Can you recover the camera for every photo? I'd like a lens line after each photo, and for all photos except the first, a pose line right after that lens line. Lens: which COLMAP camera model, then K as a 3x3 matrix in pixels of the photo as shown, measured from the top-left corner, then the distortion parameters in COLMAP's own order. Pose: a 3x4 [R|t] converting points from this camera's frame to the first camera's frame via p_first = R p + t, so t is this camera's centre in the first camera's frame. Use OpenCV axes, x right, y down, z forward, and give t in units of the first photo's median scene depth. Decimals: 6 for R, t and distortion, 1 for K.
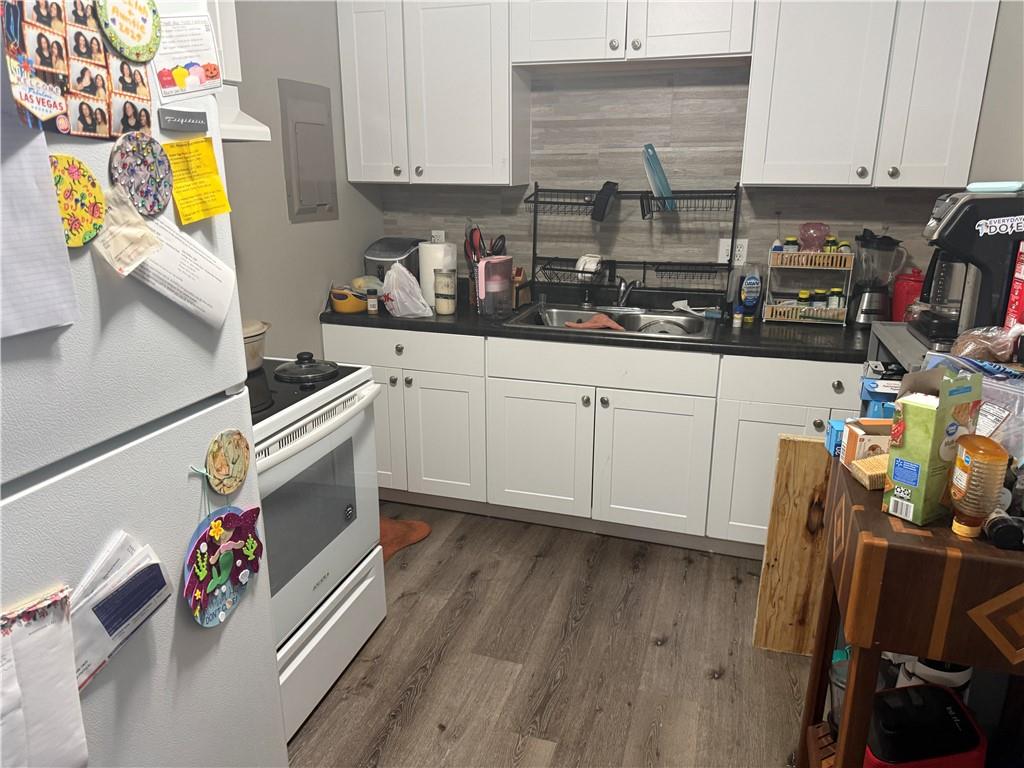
lens RADIAL K [[724.7, 0, 501.1], [0, 724.7, 385.7], [0, 0, 1]] dist [0.051790, -0.058975]
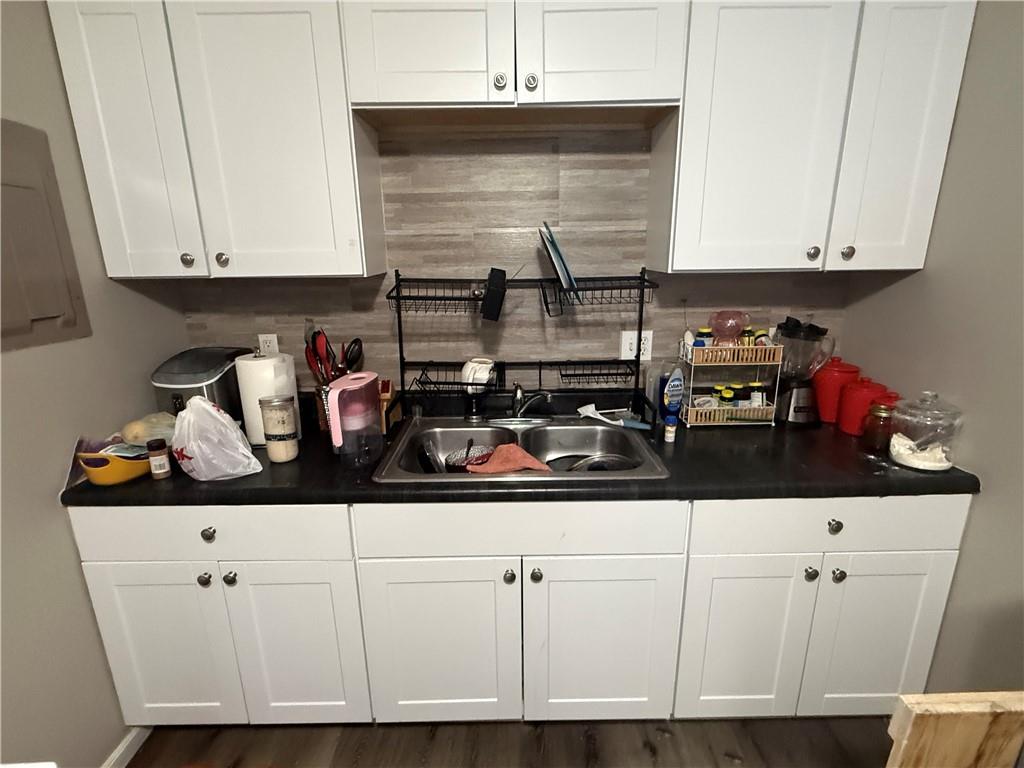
lens RADIAL K [[499.0, 0, 517.4], [0, 499.0, 380.5], [0, 0, 1]] dist [-0.004802, -0.001662]
pose [[0.945473, -0.092785, 0.312206, -0.008265], [0.104422, 0.994317, -0.020728, -0.157376], [-0.308508, 0.052199, 0.949788, 0.524423]]
